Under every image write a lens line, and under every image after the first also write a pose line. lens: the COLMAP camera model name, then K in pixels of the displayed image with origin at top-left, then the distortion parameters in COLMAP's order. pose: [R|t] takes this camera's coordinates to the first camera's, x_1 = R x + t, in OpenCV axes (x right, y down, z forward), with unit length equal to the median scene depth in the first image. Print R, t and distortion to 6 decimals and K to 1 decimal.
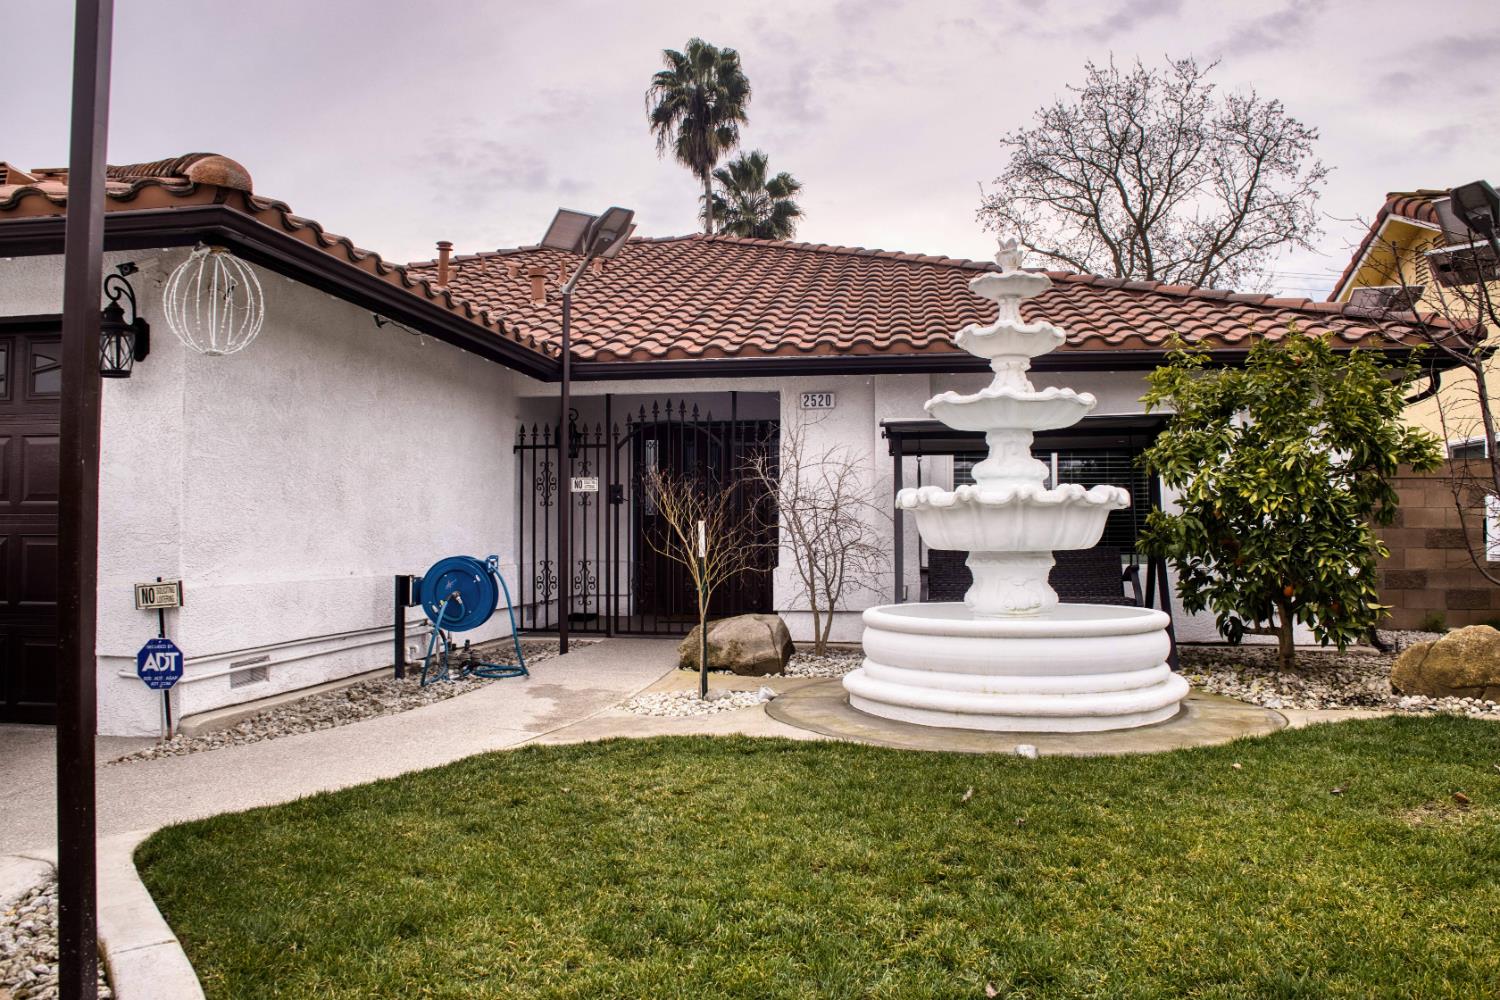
lens RADIAL K [[1052.5, 0, 759.6], [0, 1052.5, 497.7], [0, 0, 1]] dist [-0.098540, 0.037848]
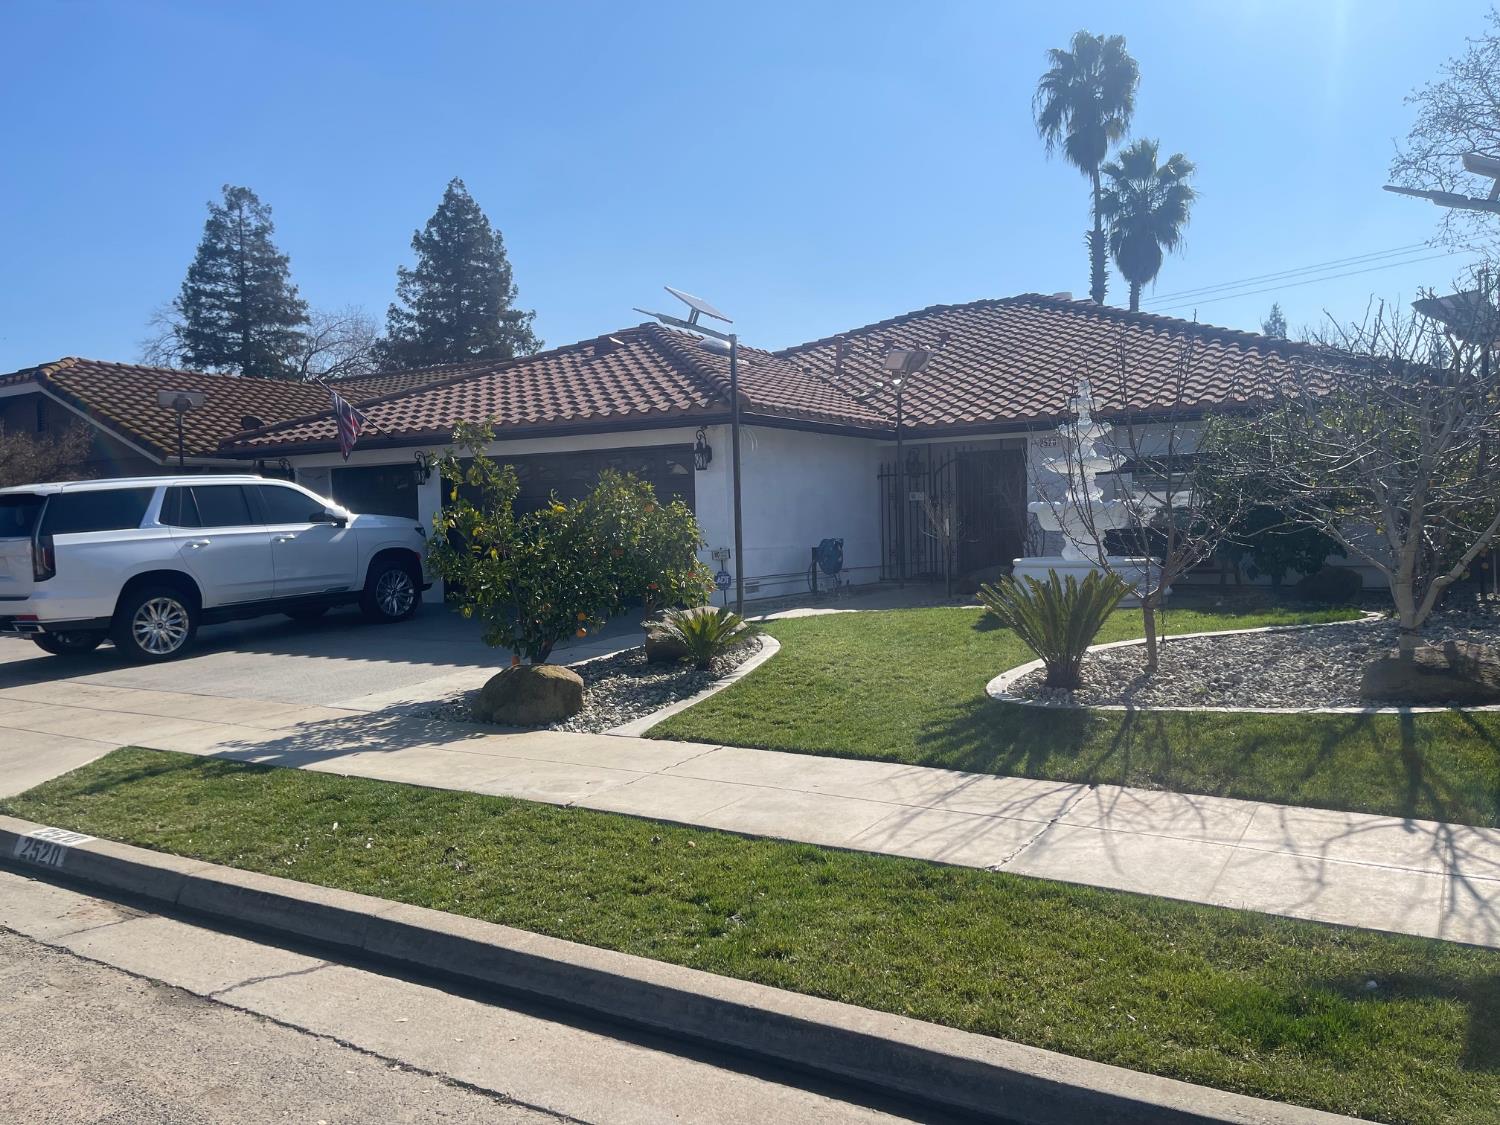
lens RADIAL K [[1194.2, 0, 750.0], [0, 1194.2, 563.0], [0, 0, 1]] dist [-0.004751, -0.001712]
pose [[0.919683, -0.013134, -0.392443, 0.093161], [0.040538, 0.997276, 0.061623, -0.009258], [0.390564, -0.072582, 0.917710, -0.245079]]
